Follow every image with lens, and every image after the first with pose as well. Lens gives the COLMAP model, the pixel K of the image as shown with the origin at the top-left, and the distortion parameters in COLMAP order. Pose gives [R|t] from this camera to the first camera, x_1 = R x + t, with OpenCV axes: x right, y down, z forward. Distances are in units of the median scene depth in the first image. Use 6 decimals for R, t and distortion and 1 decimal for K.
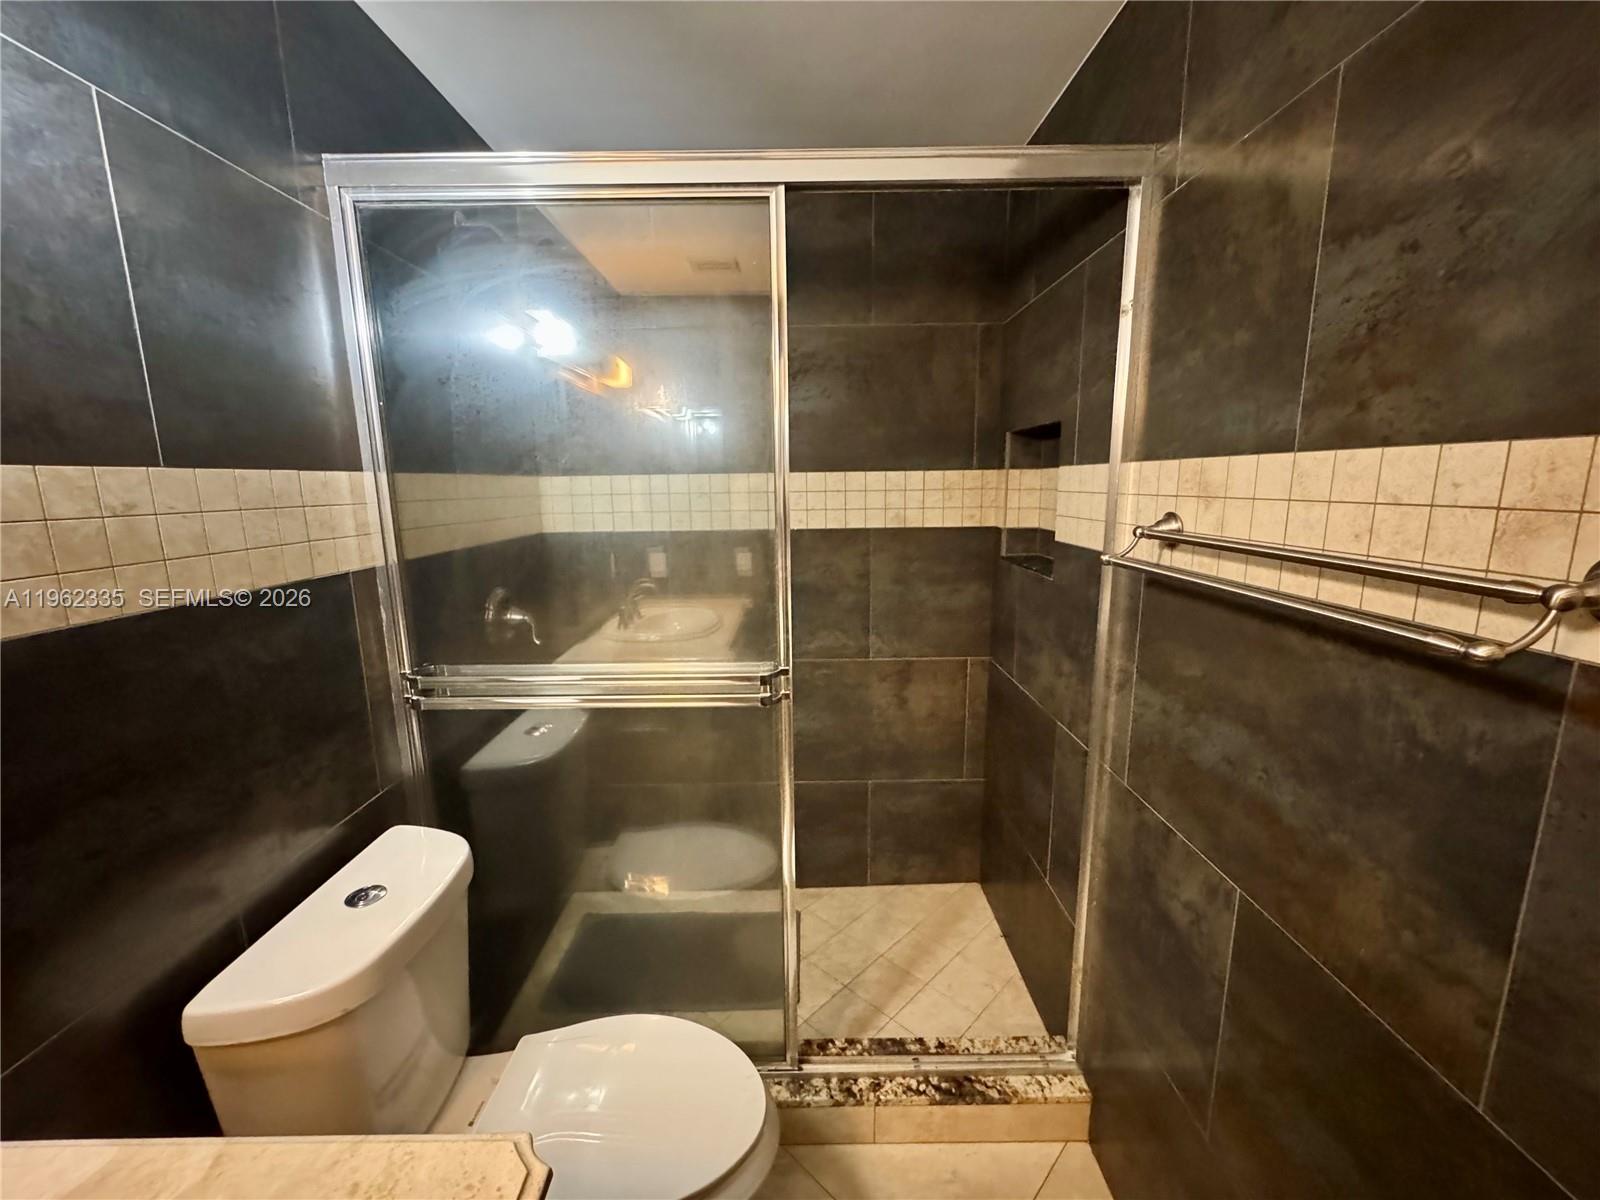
lens RADIAL K [[644.2, 0, 793.7], [0, 644.2, 599.8], [0, 0, 1]] dist [0.000198, 0.000759]
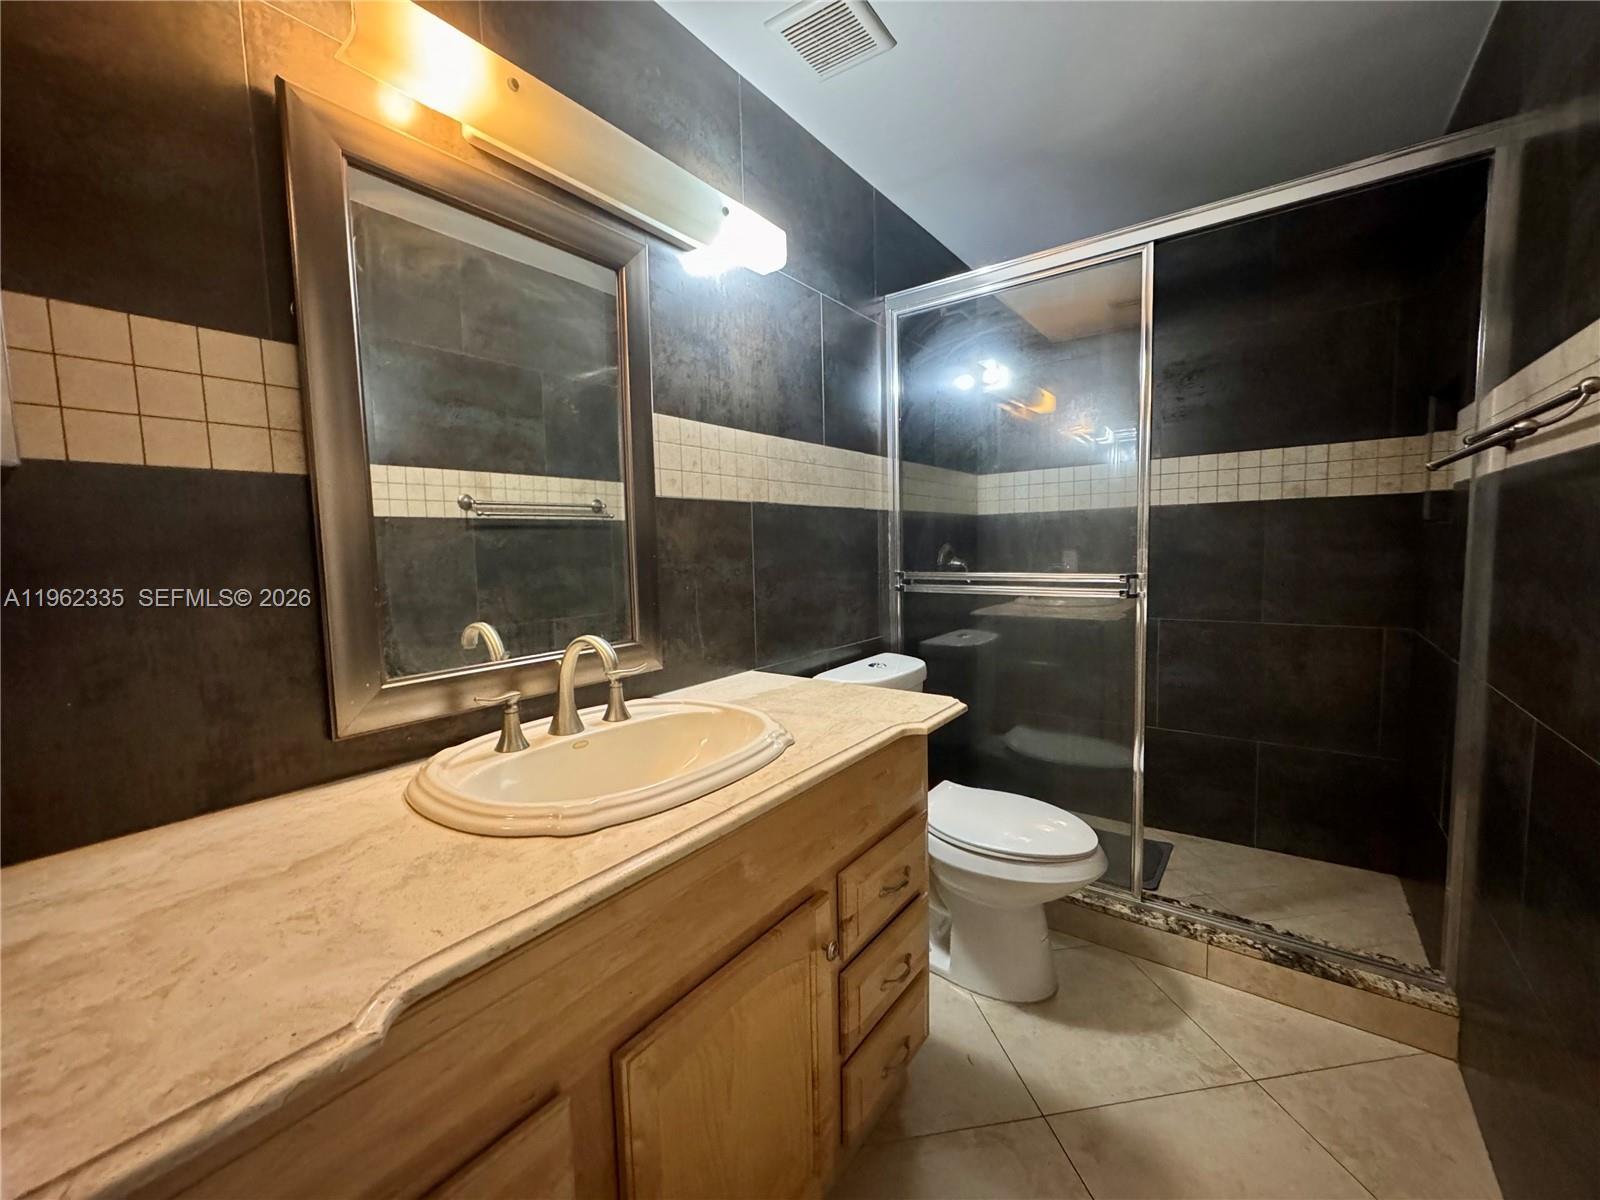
lens RADIAL K [[625.2, 0, 800.0], [0, 625.2, 600.0], [0, 0, 1]] dist [-0.000039, -0.003120]
pose [[0.804011, 0.047046, -0.592750, 0.179470], [-0.091688, 0.994752, -0.045414, 0.269350], [0.587503, 0.090862, 0.804105, -0.472863]]
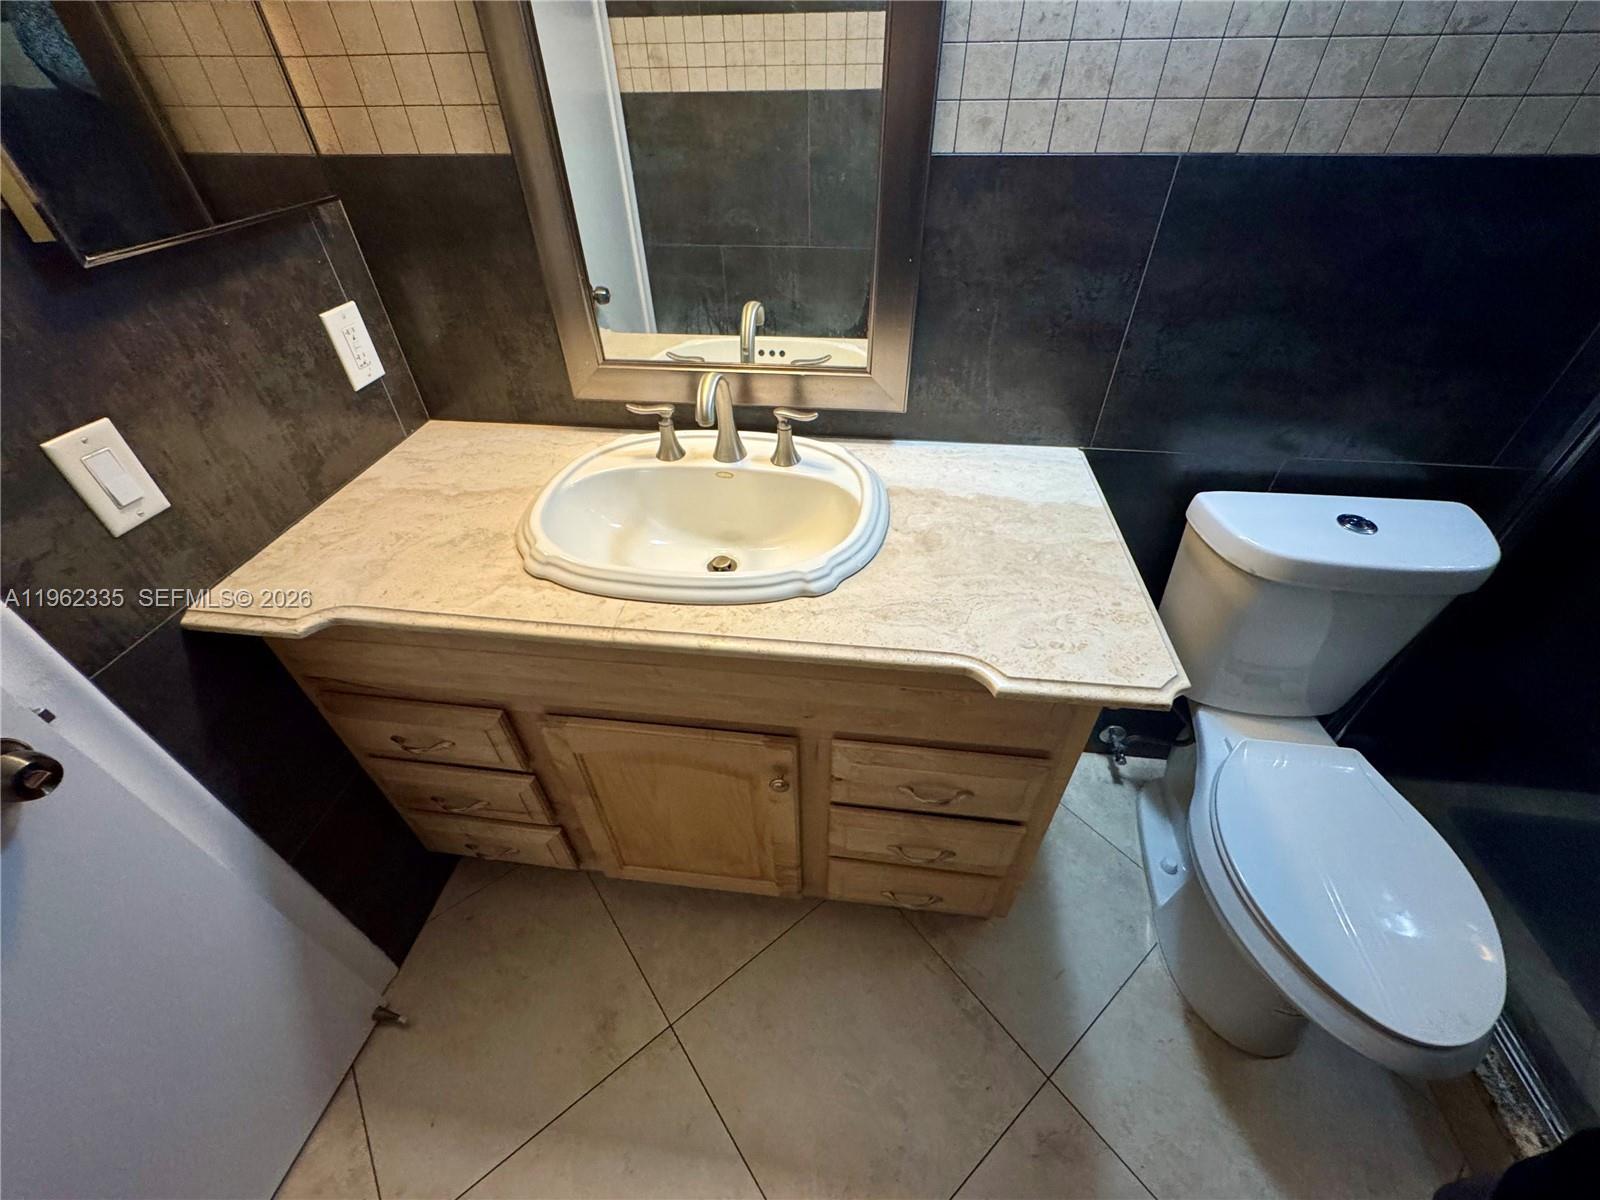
lens RADIAL K [[638.7, 0, 799.5], [0, 638.7, 597.7], [0, 0, 1]] dist [-0.003344, 0.000447]
pose [[-0.114468, 0.651404, -0.750046, 0.200181], [-0.162531, 0.732556, 0.661018, 0.013170], [0.980041, 0.197572, 0.022019, 0.092575]]
